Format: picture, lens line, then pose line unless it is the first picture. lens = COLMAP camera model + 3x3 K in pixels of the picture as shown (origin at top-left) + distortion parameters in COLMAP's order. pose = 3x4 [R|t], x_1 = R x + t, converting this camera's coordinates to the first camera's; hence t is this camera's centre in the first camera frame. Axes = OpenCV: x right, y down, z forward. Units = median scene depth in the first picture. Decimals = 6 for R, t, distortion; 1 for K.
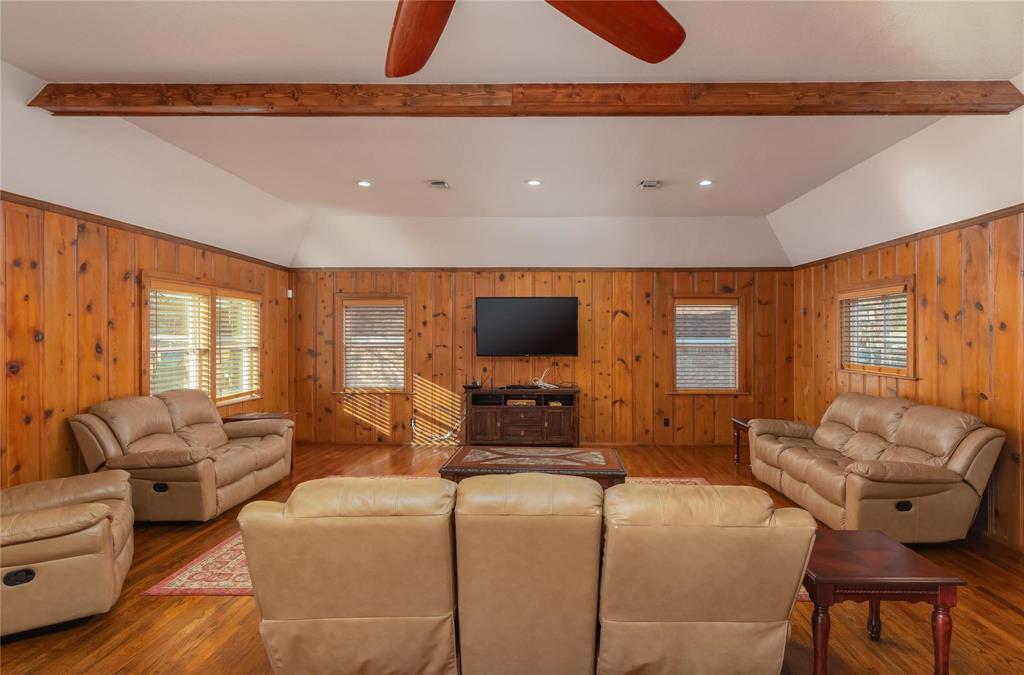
lens RADIAL K [[539.7, 0, 542.9], [0, 539.7, 337.3], [0, 0, 1]] dist [0.001748, 0.000321]
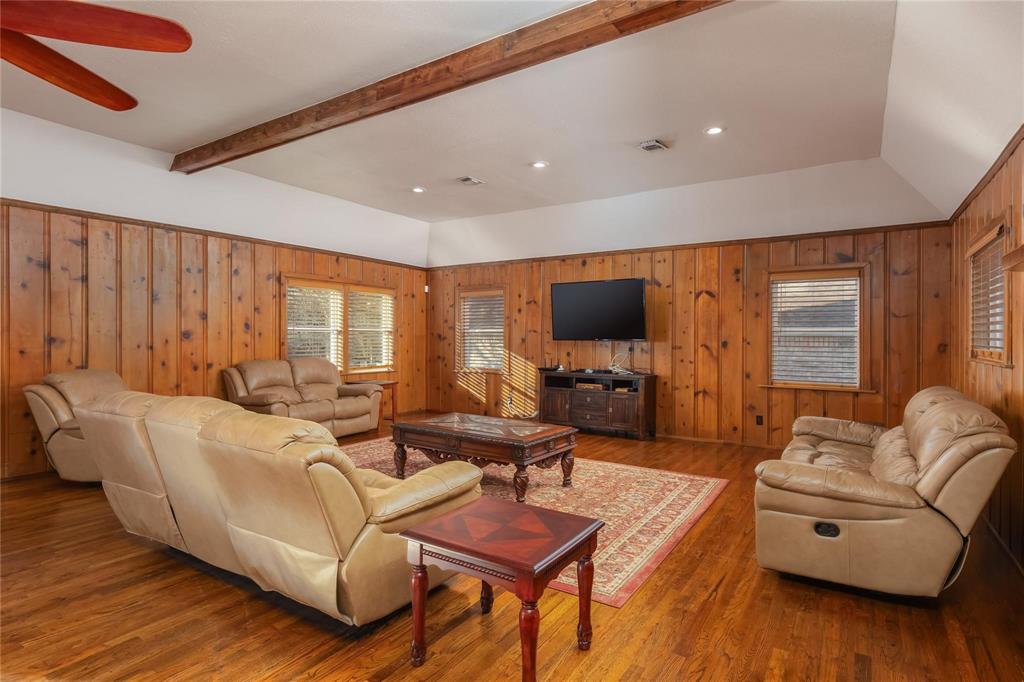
lens RADIAL K [[527.4, 0, 516.1], [0, 527.4, 338.4], [0, 0, 1]] dist [0.002147, 0.000675]
pose [[0.847381, 0.004444, -0.530967, 0.354668], [-0.005171, 0.999987, 0.000116, 0.031543], [0.530961, 0.002647, 0.847392, 0.096031]]
